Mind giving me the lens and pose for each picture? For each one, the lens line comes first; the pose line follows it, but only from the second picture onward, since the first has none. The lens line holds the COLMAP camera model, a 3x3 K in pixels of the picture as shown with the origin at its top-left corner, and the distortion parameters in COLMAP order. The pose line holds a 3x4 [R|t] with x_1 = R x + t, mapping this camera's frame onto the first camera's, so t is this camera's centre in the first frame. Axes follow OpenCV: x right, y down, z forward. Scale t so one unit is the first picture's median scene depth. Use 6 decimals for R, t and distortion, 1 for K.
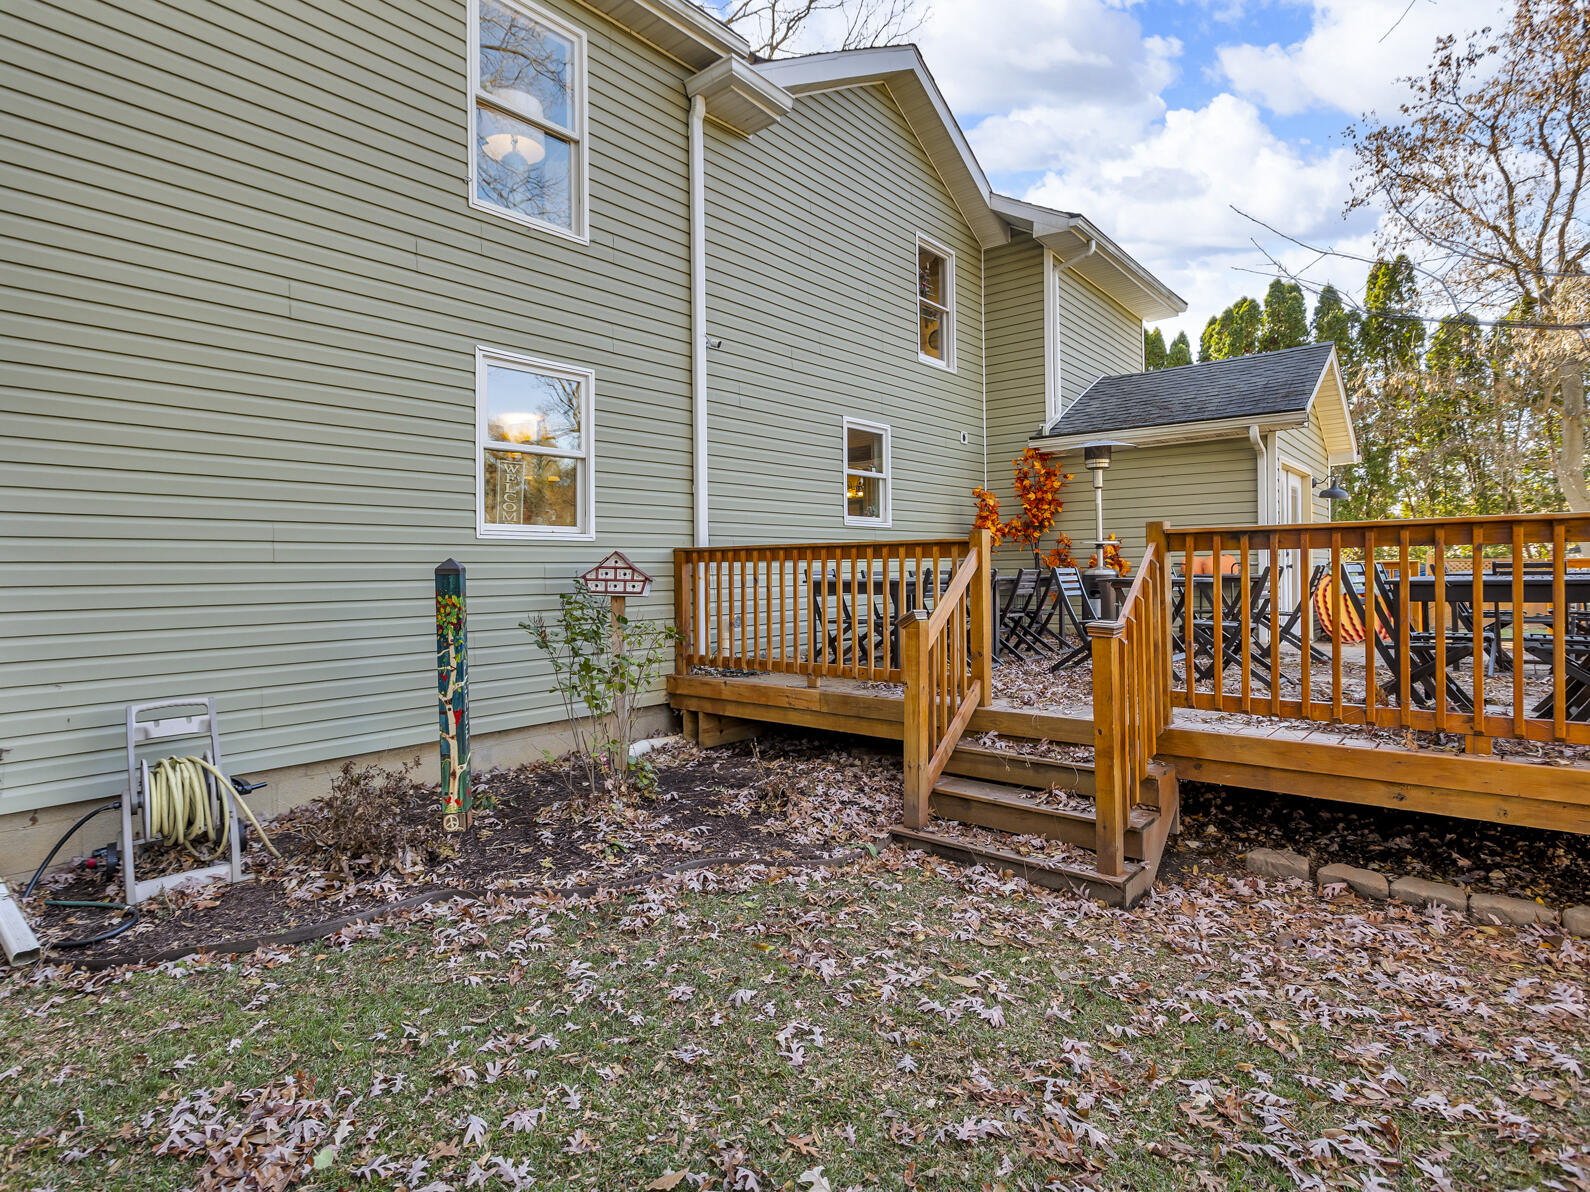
lens RADIAL K [[840.6, 0, 790.4], [0, 840.6, 570.5], [0, 0, 1]] dist [-0.000843, 0.001161]
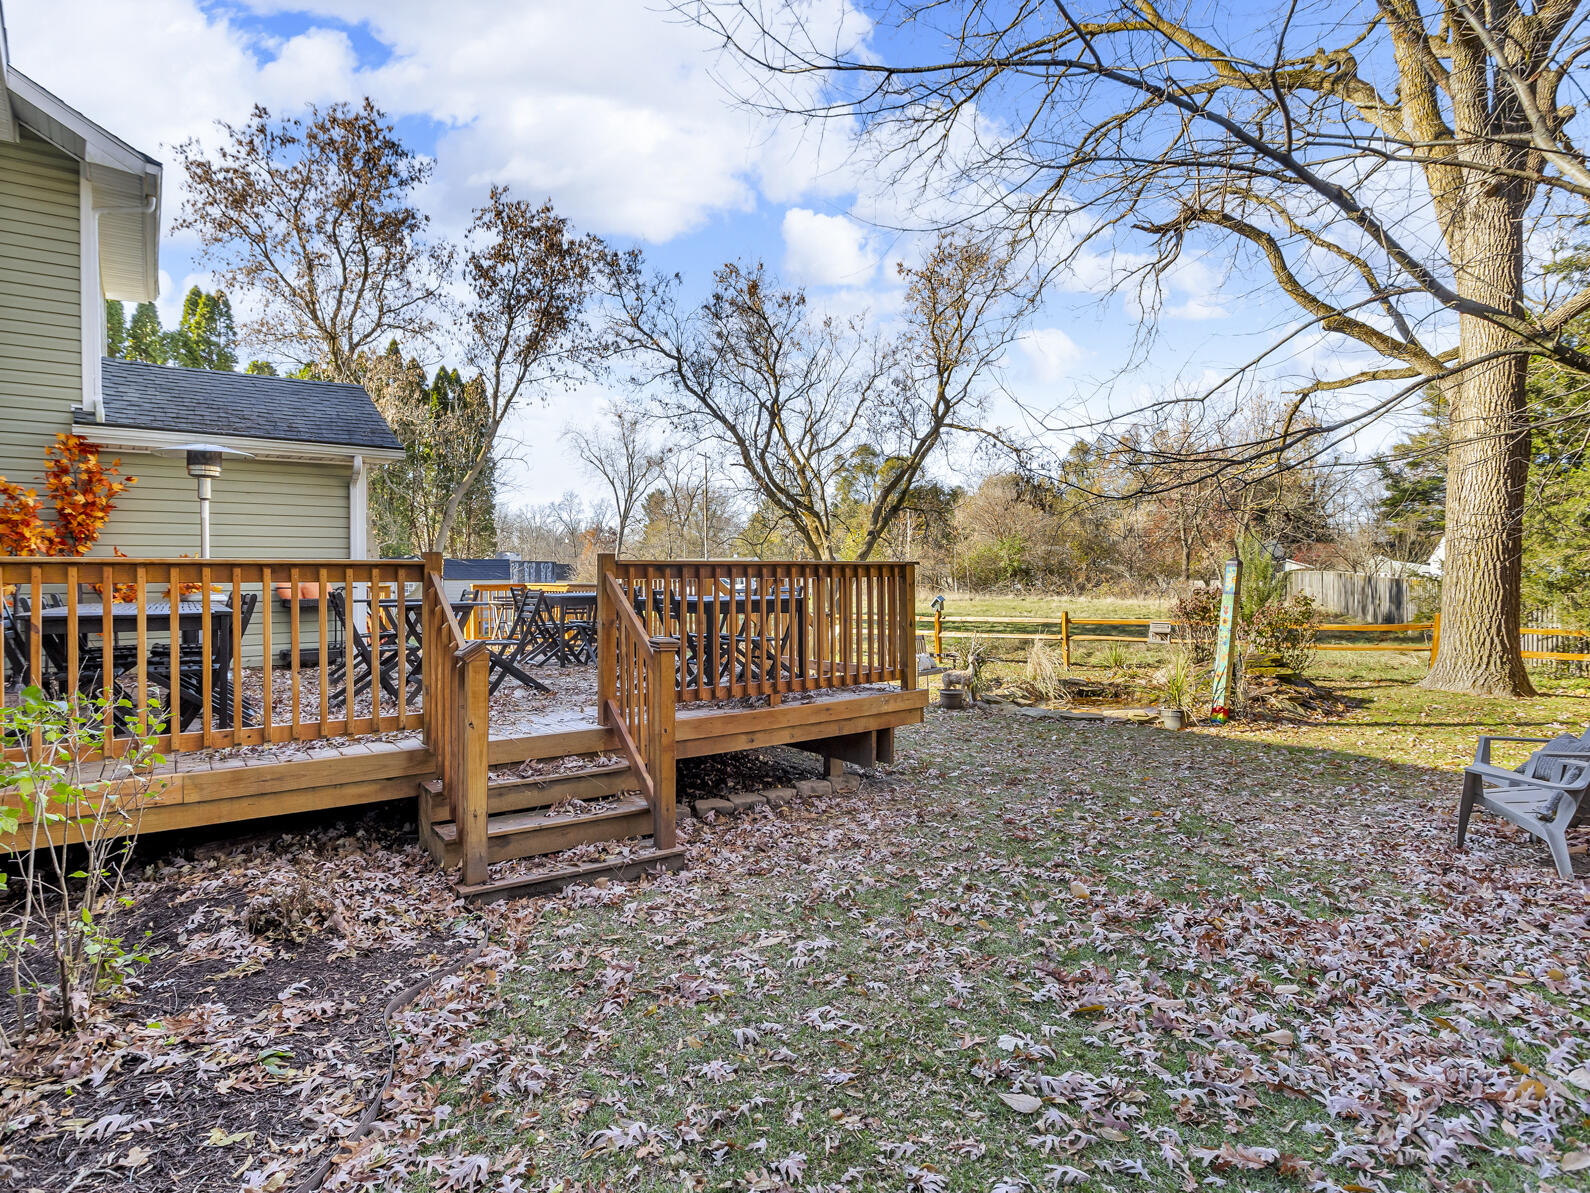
lens RADIAL K [[862.7, 0, 739.8], [0, 862.7, 593.2], [0, 0, 1]] dist [0.000507, 0.000889]
pose [[0.283282, -0.002844, 0.959032, -0.125463], [0.005097, 0.999986, 0.001459, -0.000481], [-0.959023, 0.004474, 0.283292, 0.089780]]
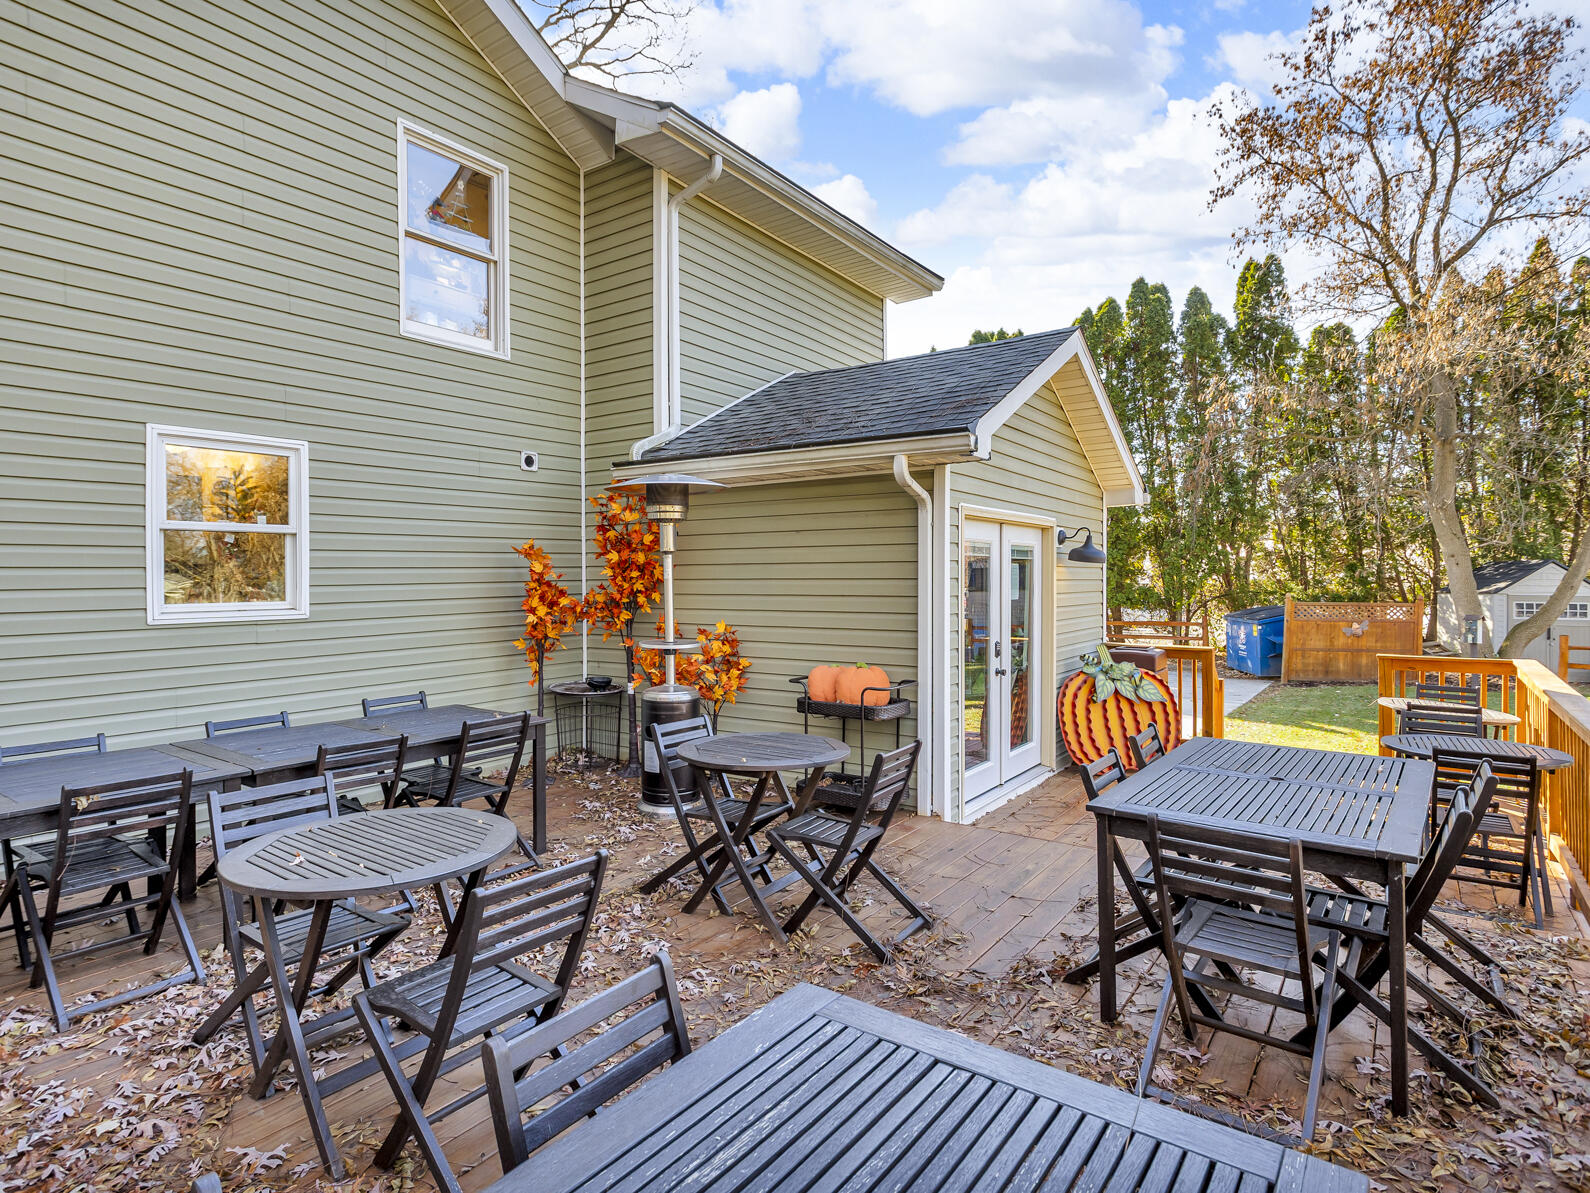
lens RADIAL K [[844.1, 0, 797.9], [0, 844.1, 588.4], [0, 0, 1]] dist [0.000394, 0.002346]
pose [[0.996283, 0.005486, 0.085962, 0.159733], [-0.006714, 0.999879, 0.014010, -0.032138], [-0.085874, -0.014535, 0.996200, 0.153355]]
